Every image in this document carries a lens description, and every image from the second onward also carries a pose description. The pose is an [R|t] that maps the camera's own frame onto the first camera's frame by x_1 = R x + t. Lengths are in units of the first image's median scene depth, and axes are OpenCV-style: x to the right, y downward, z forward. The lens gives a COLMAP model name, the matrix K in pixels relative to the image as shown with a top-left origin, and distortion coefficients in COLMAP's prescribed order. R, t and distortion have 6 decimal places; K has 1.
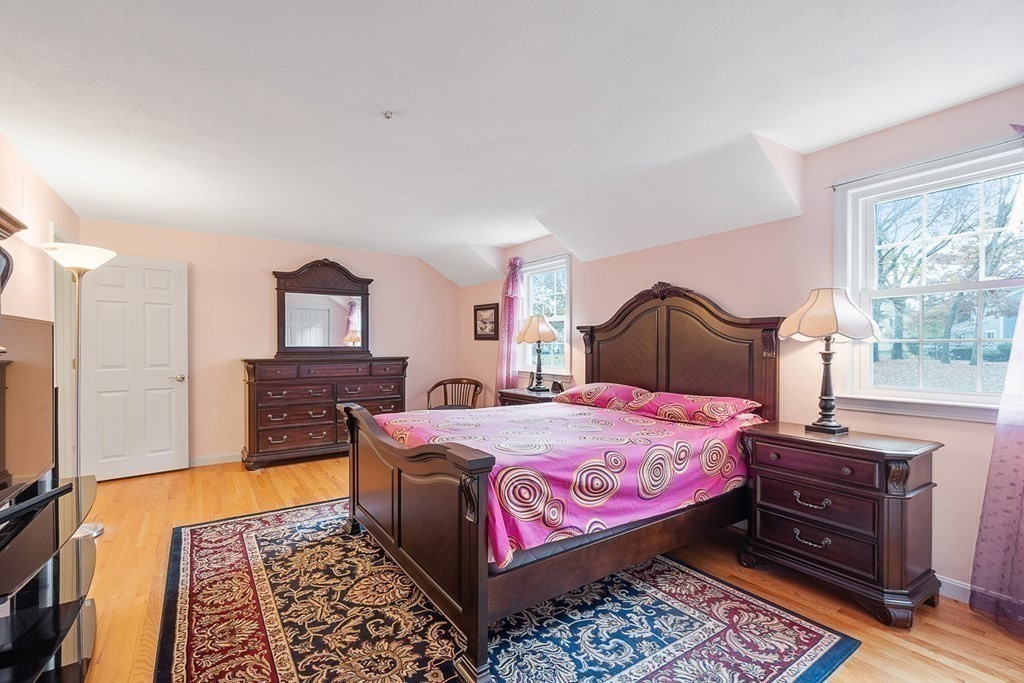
lens RADIAL K [[443.7, 0, 510.9], [0, 443.7, 344.3], [0, 0, 1]] dist [-0.005320, 0.003338]
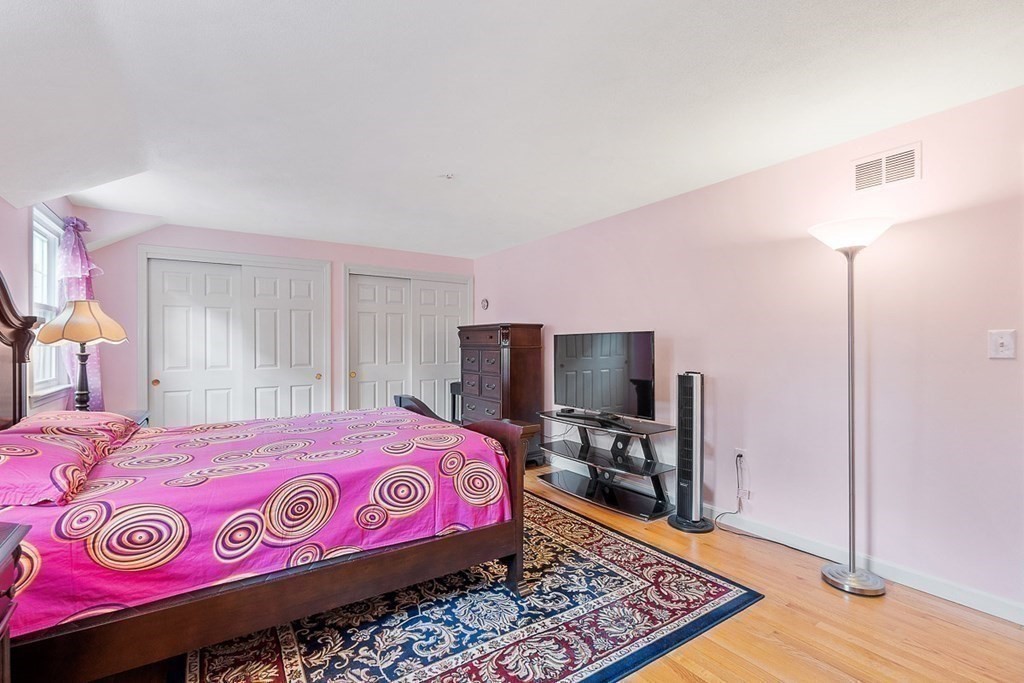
lens RADIAL K [[443.7, 0, 510.0], [0, 443.7, 343.4], [0, 0, 1]] dist [-0.005320, 0.003338]
pose [[-0.999964, 0.004468, 0.007164, -0.397637], [0.004469, 0.999990, 0.000189, -0.005670], [-0.007163, 0.000221, -0.999974, 1.984100]]
